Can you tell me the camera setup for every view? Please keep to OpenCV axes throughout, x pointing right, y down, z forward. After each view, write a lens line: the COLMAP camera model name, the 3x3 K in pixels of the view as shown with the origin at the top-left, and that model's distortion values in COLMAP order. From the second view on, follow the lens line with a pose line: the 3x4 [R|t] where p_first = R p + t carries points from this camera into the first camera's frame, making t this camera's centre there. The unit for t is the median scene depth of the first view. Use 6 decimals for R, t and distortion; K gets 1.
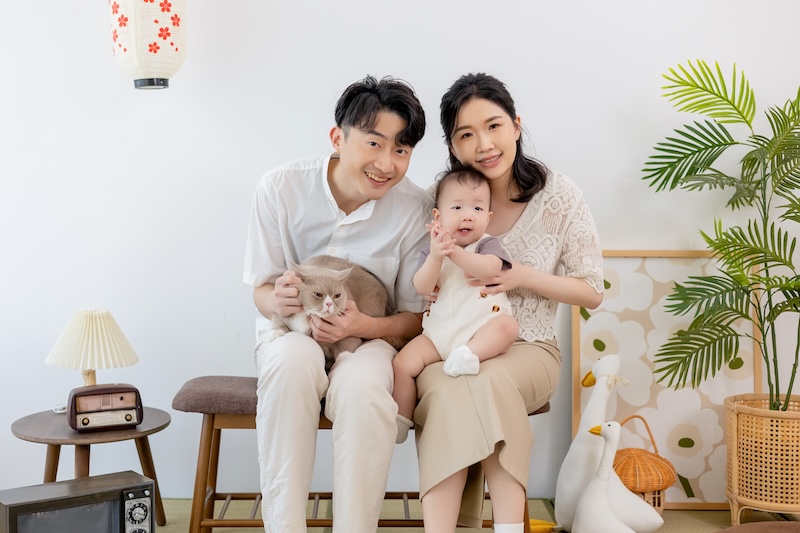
lens RADIAL K [[1148.6, 0, 424.2], [0, 1148.6, 186.8], [0, 0, 1]] dist [-0.025185, -0.008632]
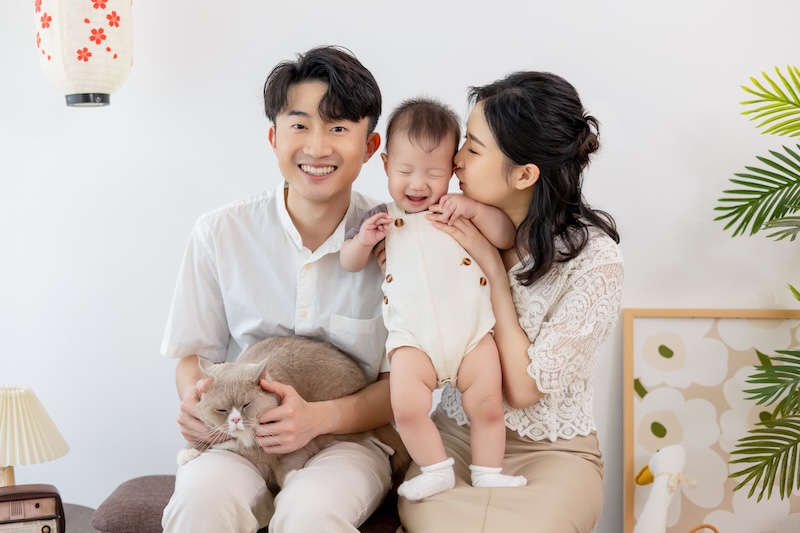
lens RADIAL K [[1148.6, 0, 424.2], [0, 1148.6, 186.8], [0, 0, 1]] dist [-0.025185, -0.008632]
pose [[0.998393, 0.002216, -0.056625, 0.038814], [-0.002211, 0.999998, 0.000159, -0.030115], [0.056625, -0.000034, 0.998396, 0.220922]]
